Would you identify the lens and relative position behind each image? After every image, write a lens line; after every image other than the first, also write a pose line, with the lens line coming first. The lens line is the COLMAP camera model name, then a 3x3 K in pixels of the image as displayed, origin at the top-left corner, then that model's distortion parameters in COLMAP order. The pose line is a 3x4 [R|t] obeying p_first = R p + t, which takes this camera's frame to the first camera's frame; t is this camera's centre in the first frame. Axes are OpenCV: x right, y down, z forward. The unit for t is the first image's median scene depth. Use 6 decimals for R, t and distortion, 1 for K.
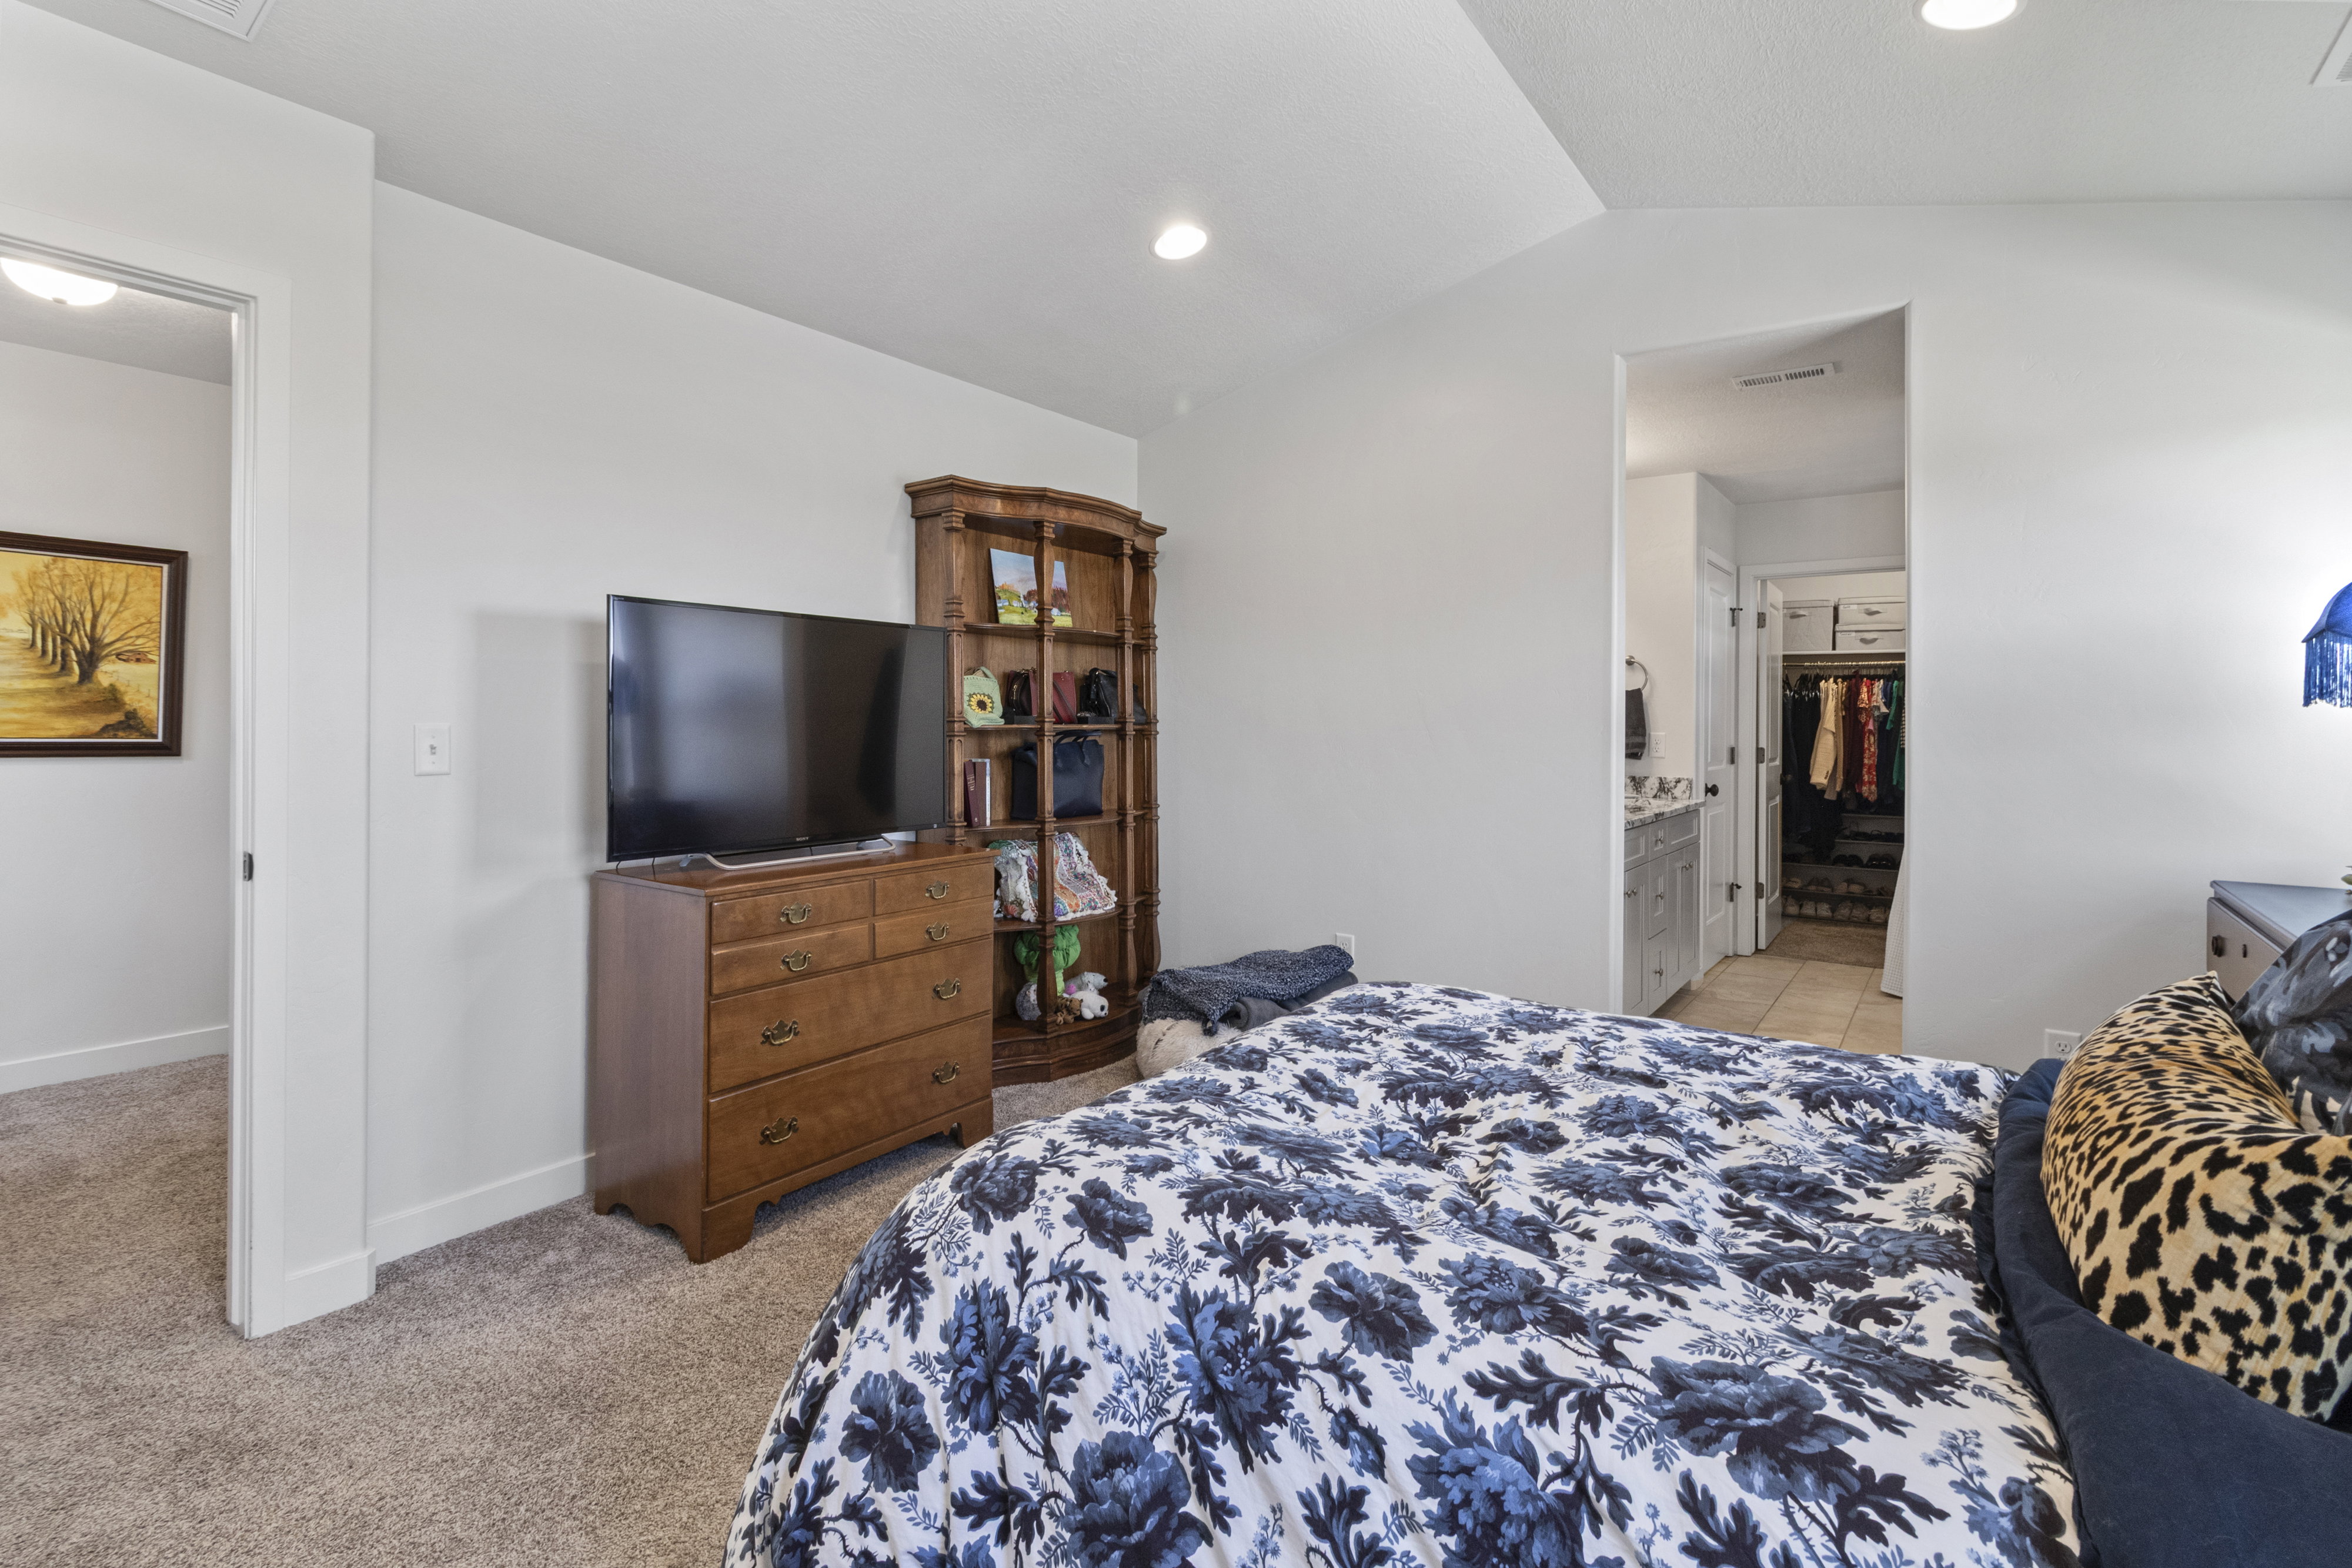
lens RADIAL K [[1110.0, 0, 1179.8], [0, 1110.0, 718.5], [0, 0, 1]] dist [0.001852, 0.000640]
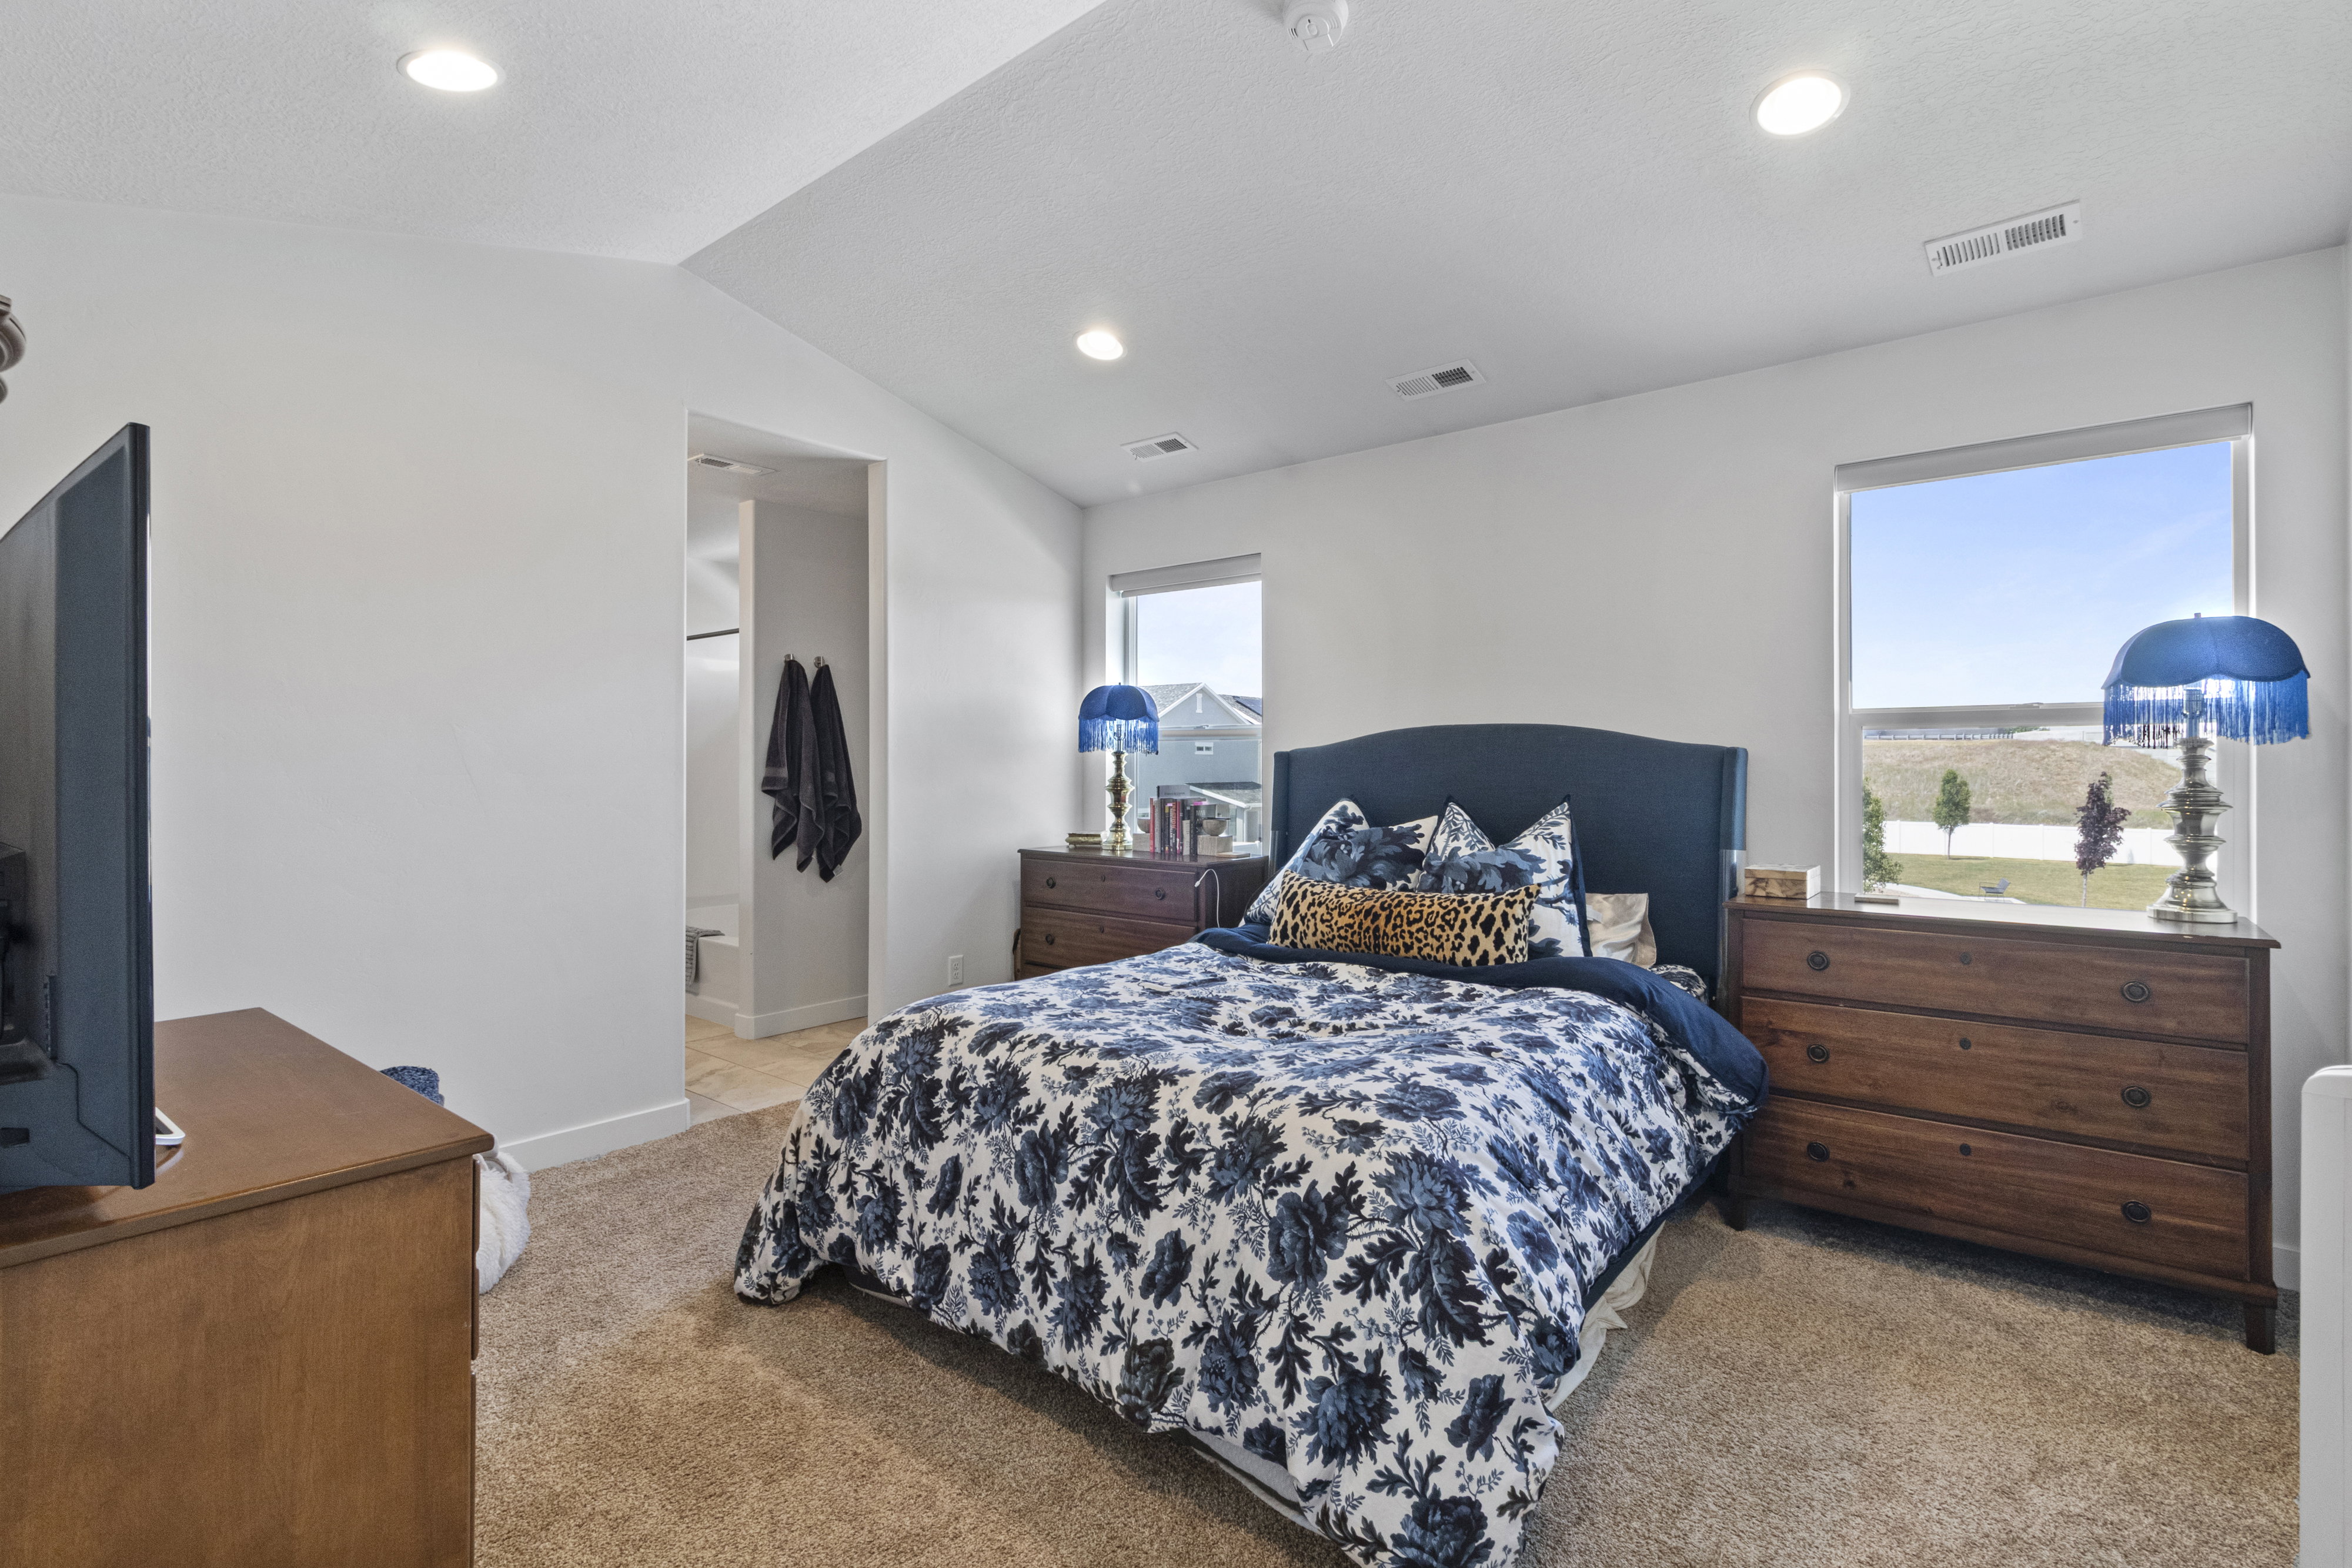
lens RADIAL K [[1098.4, 0, 1180.5], [0, 1098.4, 767.4], [0, 0, 1]] dist [0.002267, 0.000791]
pose [[0.067503, -0.011232, 0.997656, -0.555923], [-0.001764, 0.999934, 0.011377, -0.004169], [-0.997718, -0.002528, 0.067478, 0.434540]]
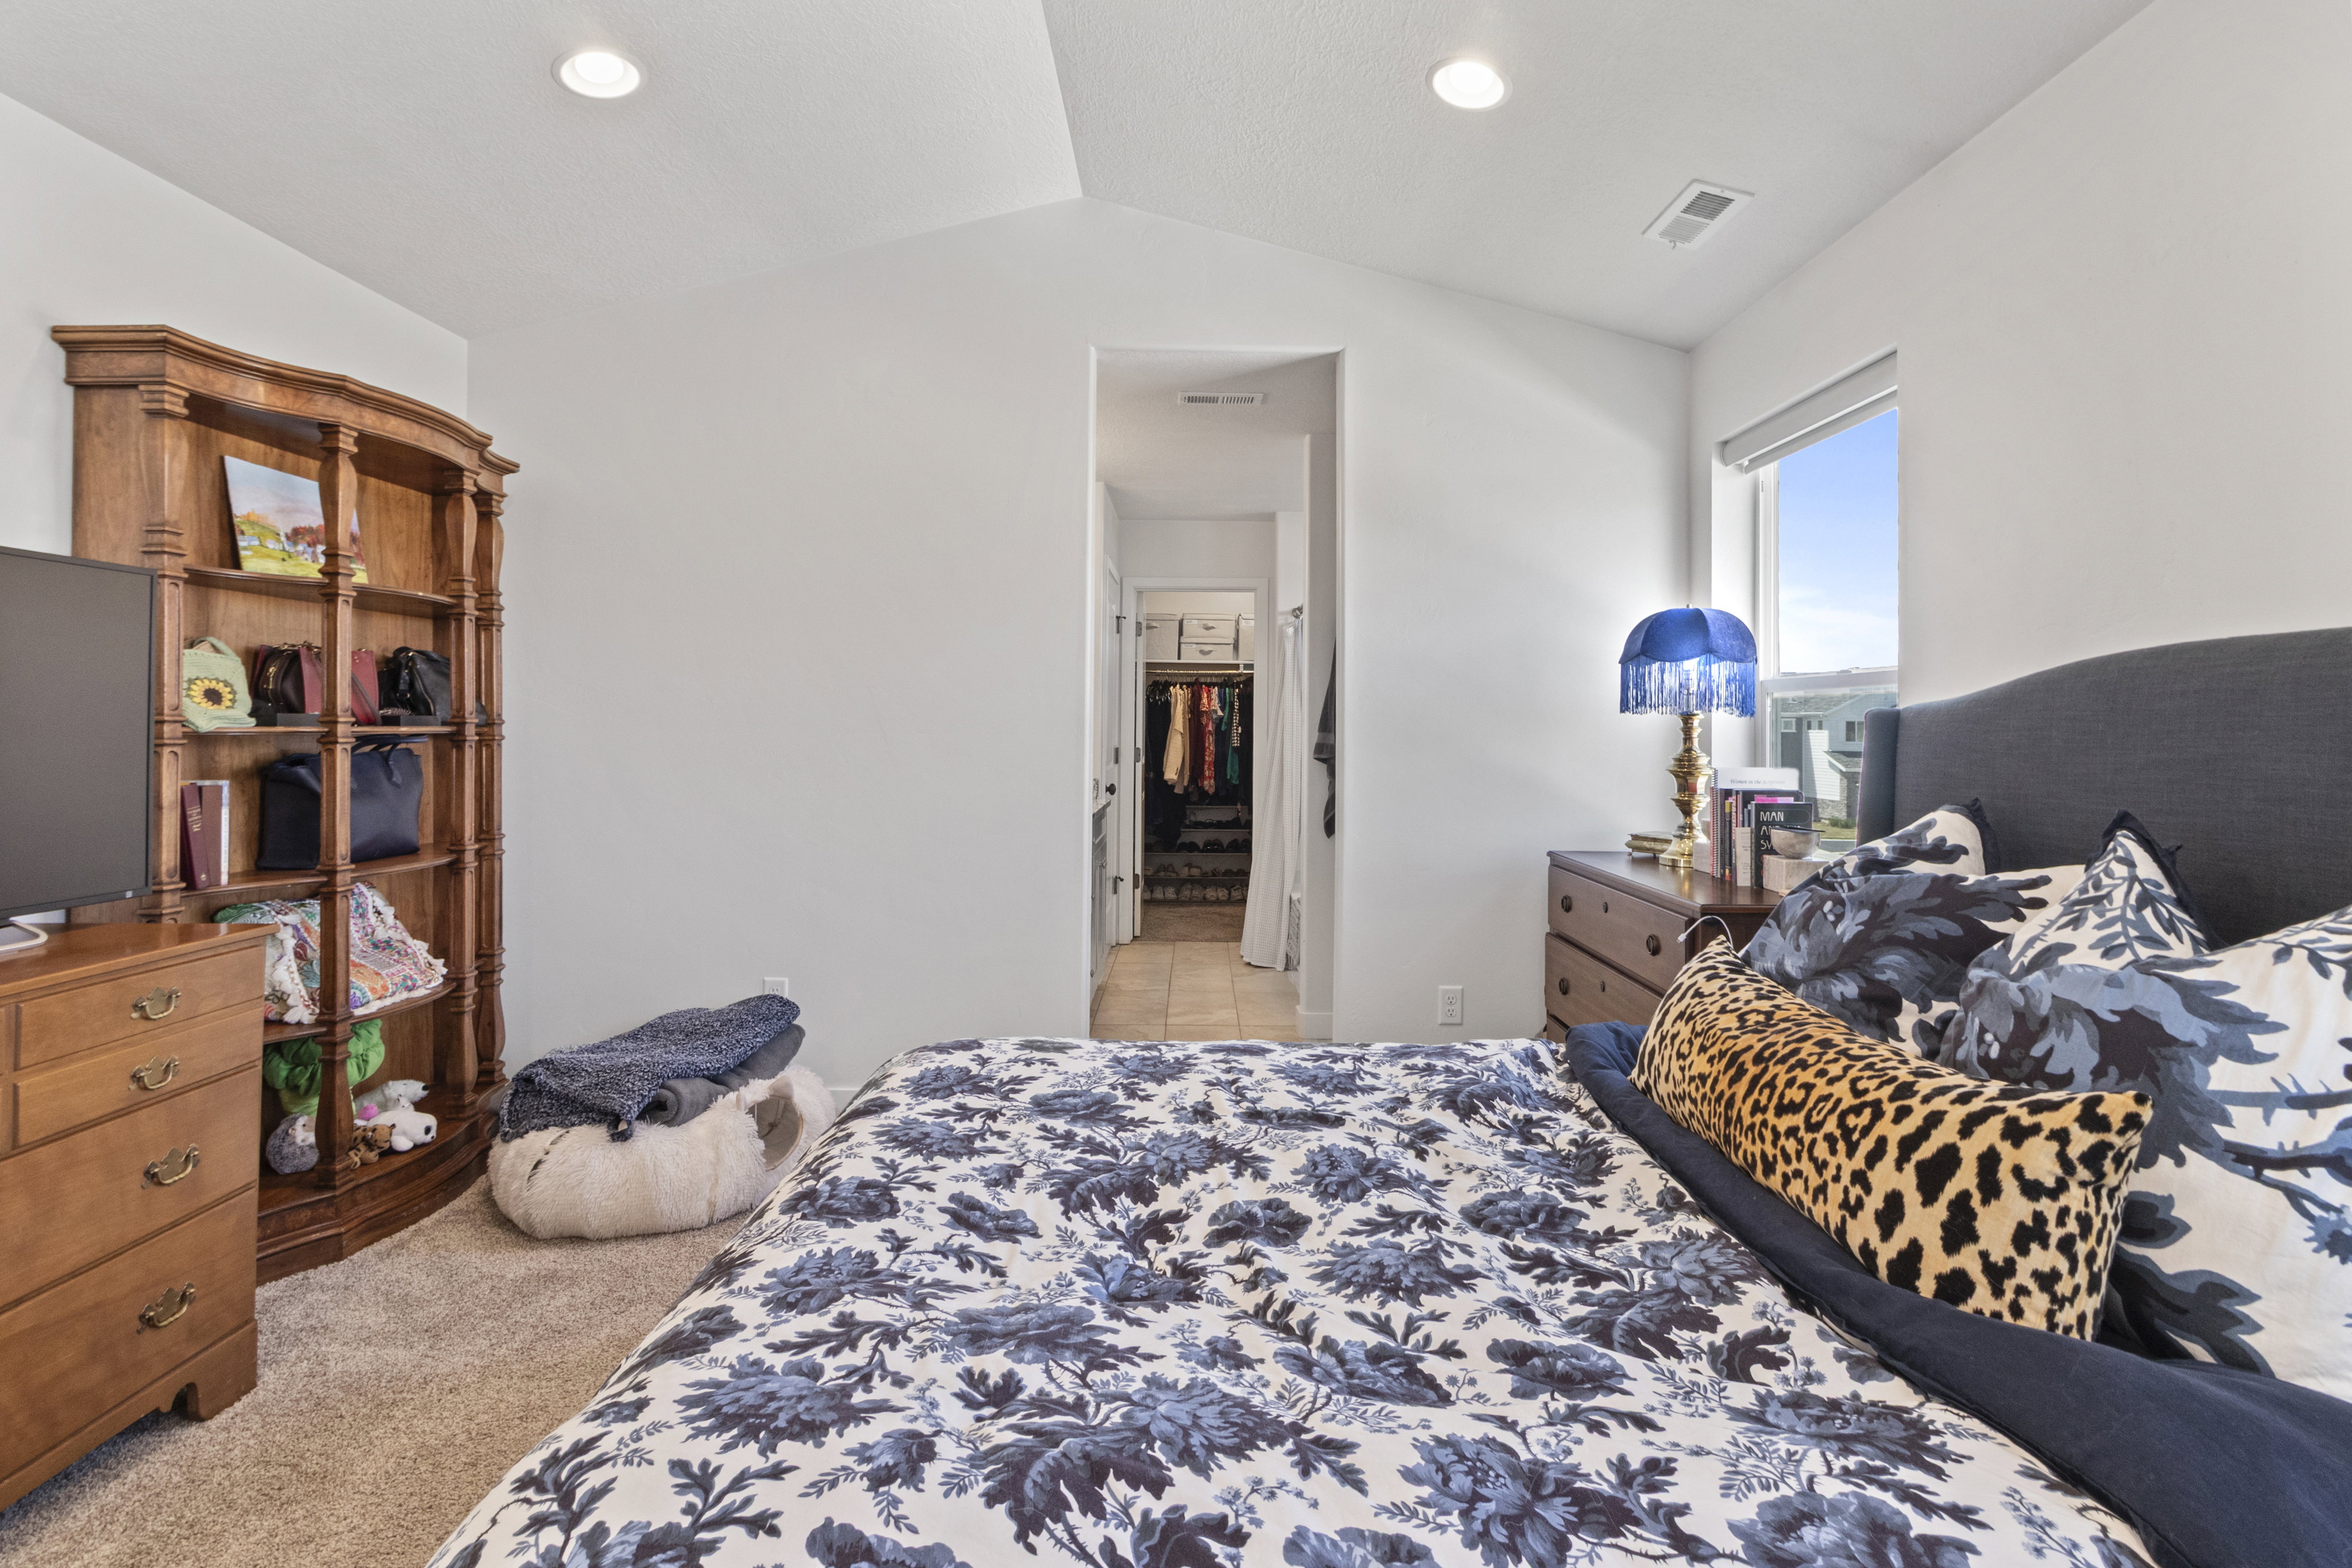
lens RADIAL K [[1111.9, 0, 1191.9], [0, 1111.9, 707.5], [0, 0, 1]] dist [0.001097, 0.001498]
pose [[0.813370, 0.009785, 0.581664, -0.091272], [-0.003576, 0.999924, -0.011821, -0.000061], [-0.581735, 0.007535, 0.813343, 0.147295]]
